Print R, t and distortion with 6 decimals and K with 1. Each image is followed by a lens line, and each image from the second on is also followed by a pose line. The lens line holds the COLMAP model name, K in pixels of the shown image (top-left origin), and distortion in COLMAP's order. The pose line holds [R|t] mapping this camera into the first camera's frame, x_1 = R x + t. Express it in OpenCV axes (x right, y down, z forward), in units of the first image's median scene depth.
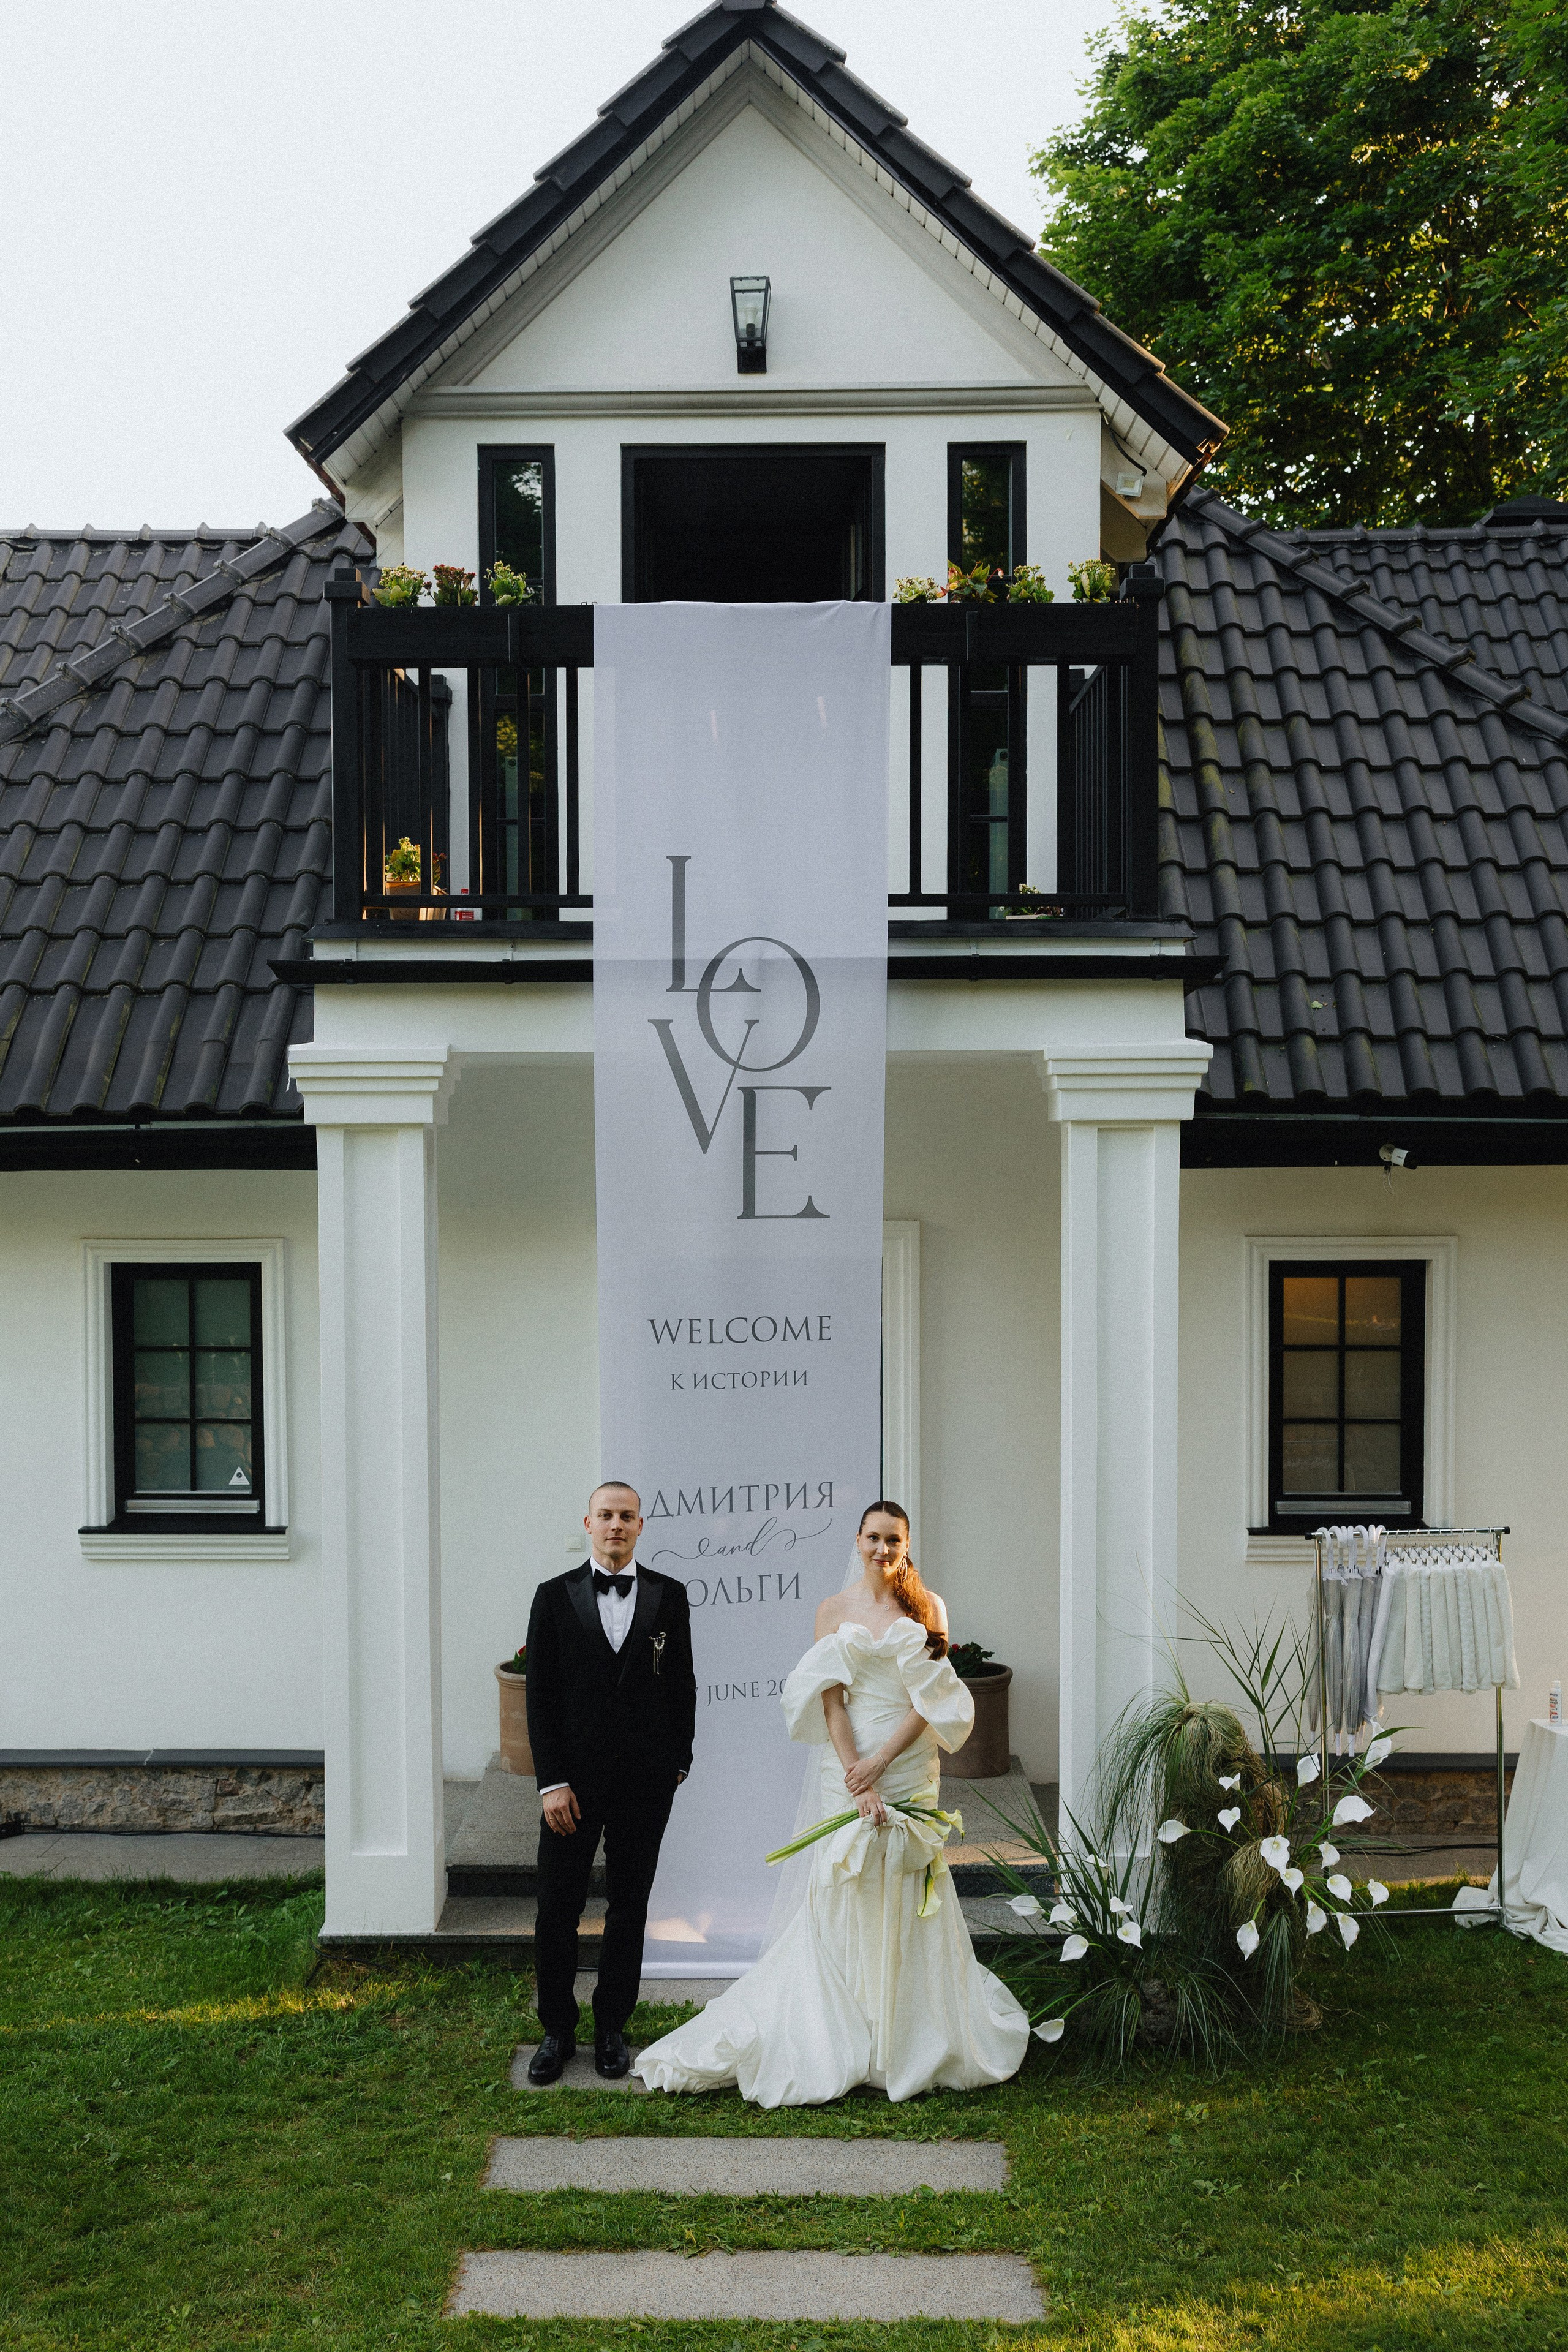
lens RADIAL K [[2487.4, 0, 776.3], [0, 2487.4, 1183.4], [0, 0, 1]] dist [0.085764, 0.000000]
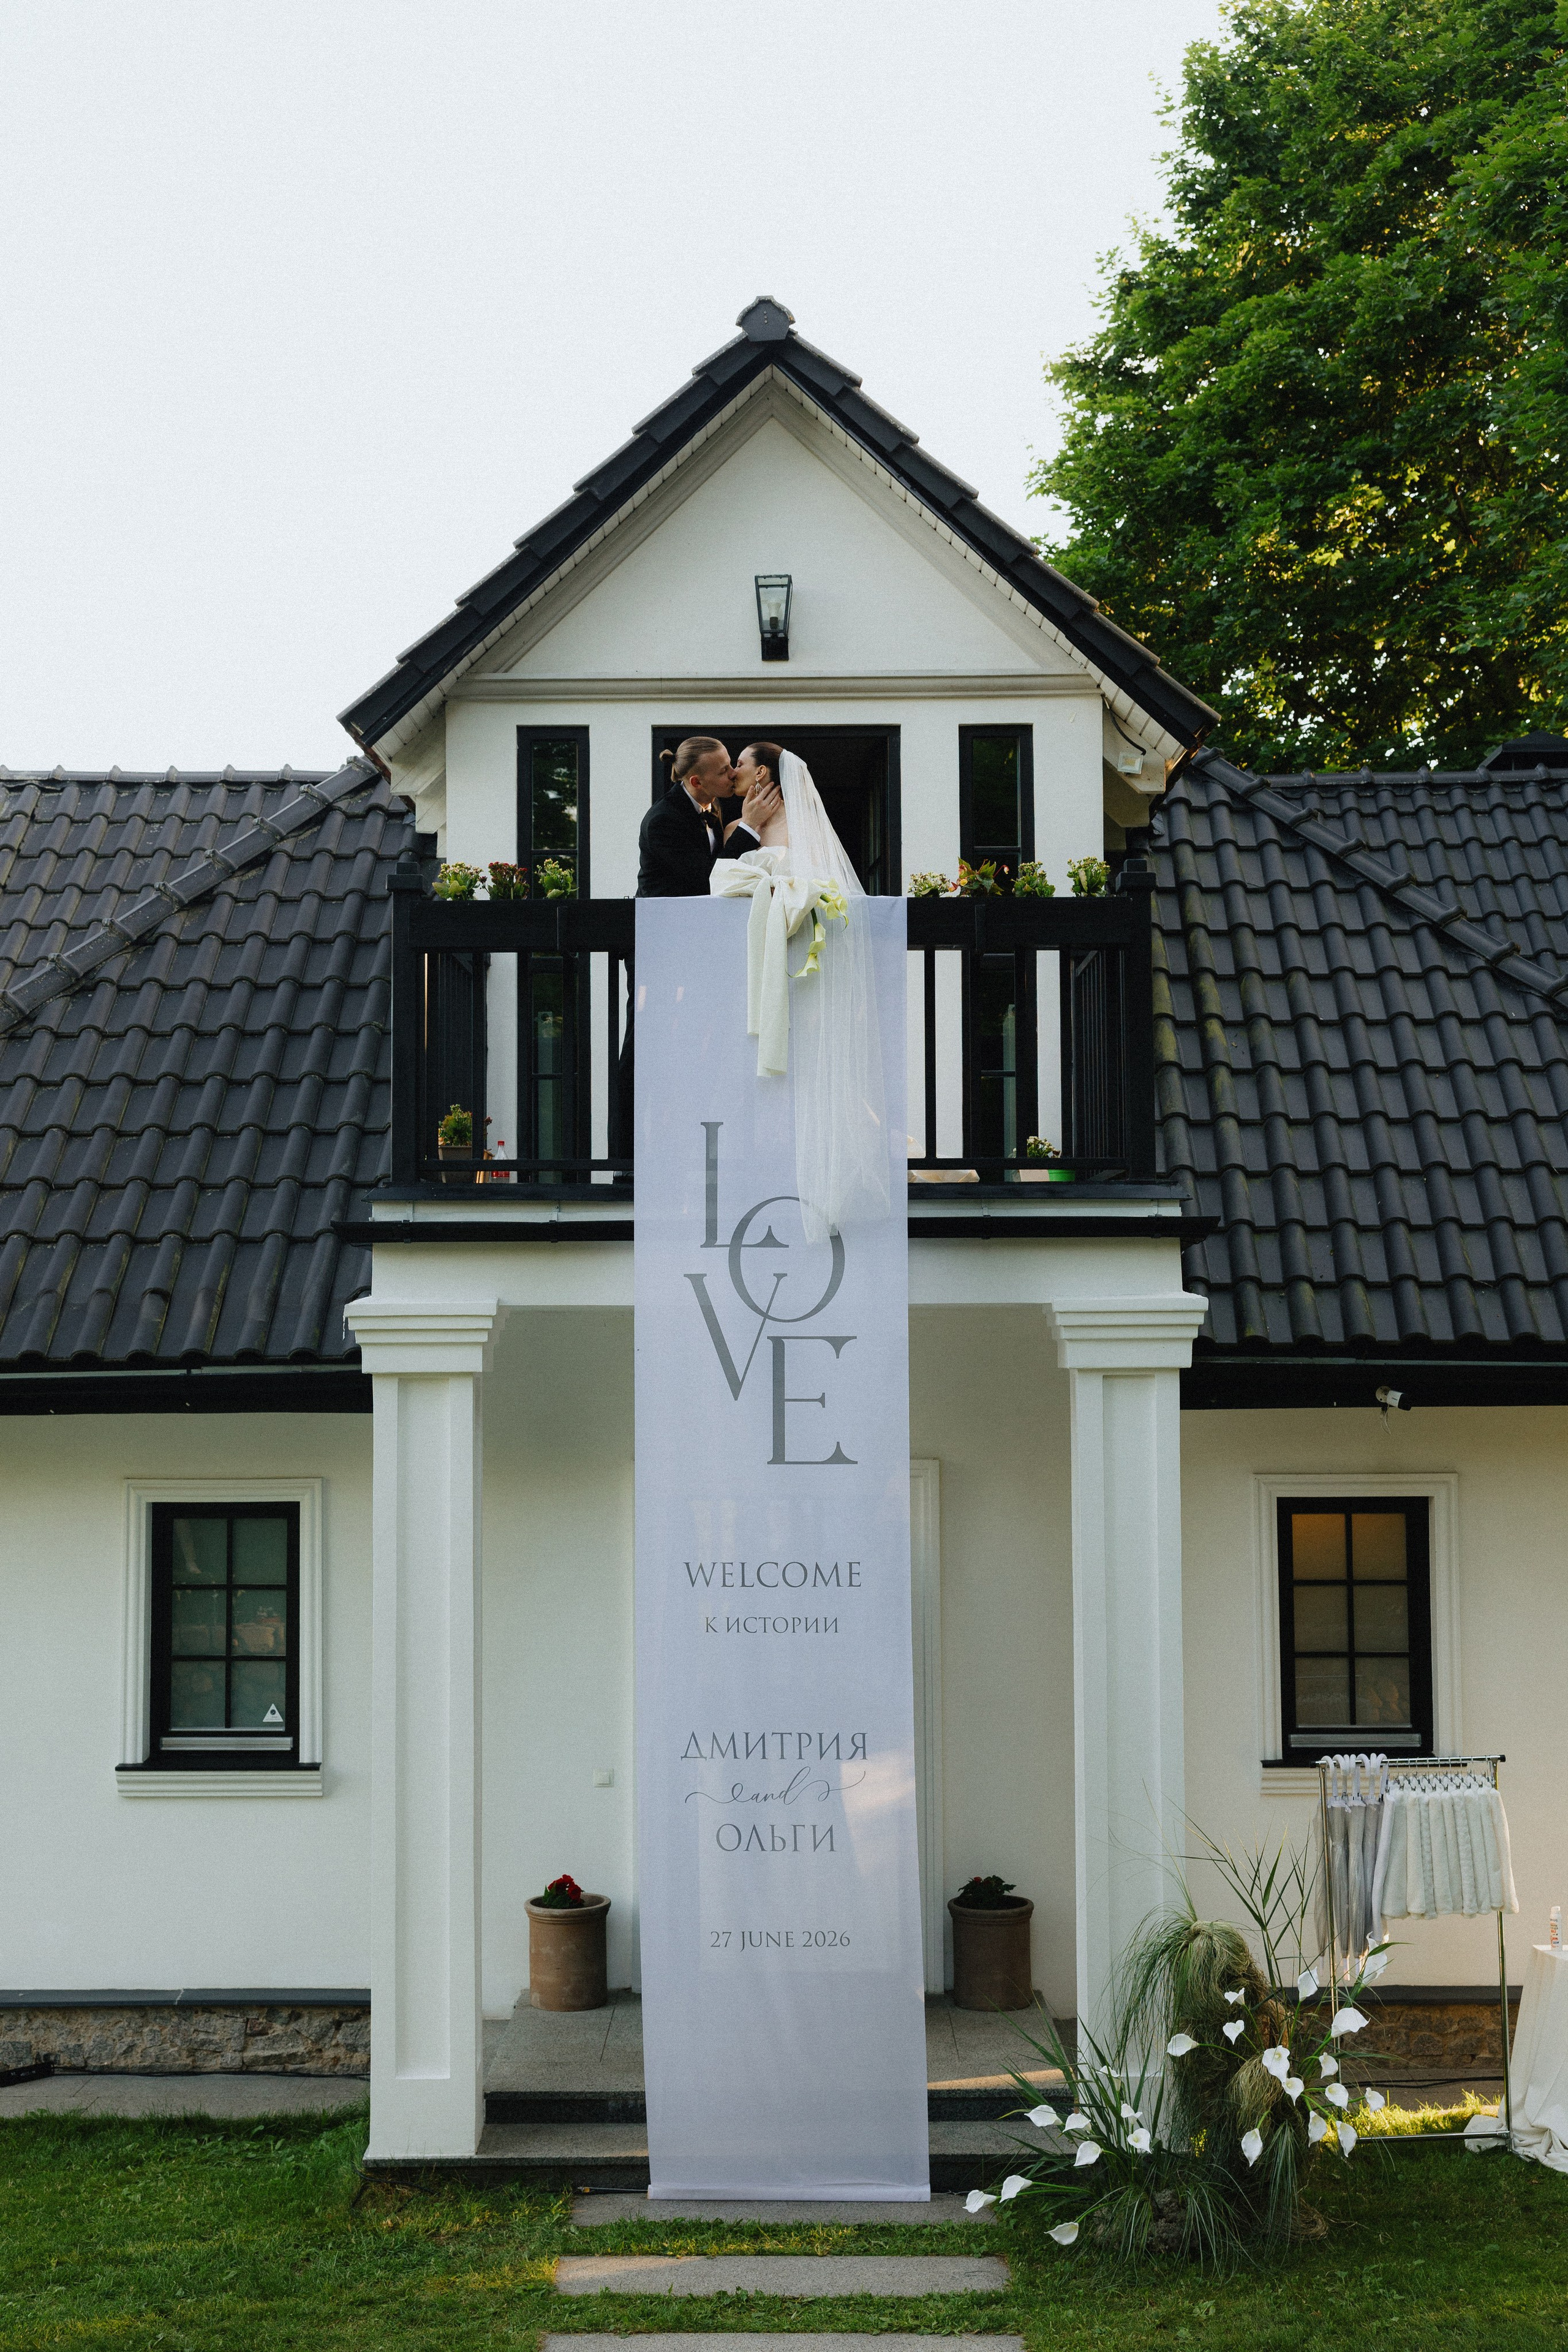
lens RADIAL K [[2711.7, 0, 788.3], [0, 2711.7, 1164.9], [0, 0, 1]] dist [0.049361, 0.000000]
pose [[0.999996, -0.002870, 0.000594, -0.005541], [0.002911, 0.996136, -0.087777, -0.008015], [-0.000339, 0.087778, 0.996140, -0.134133]]
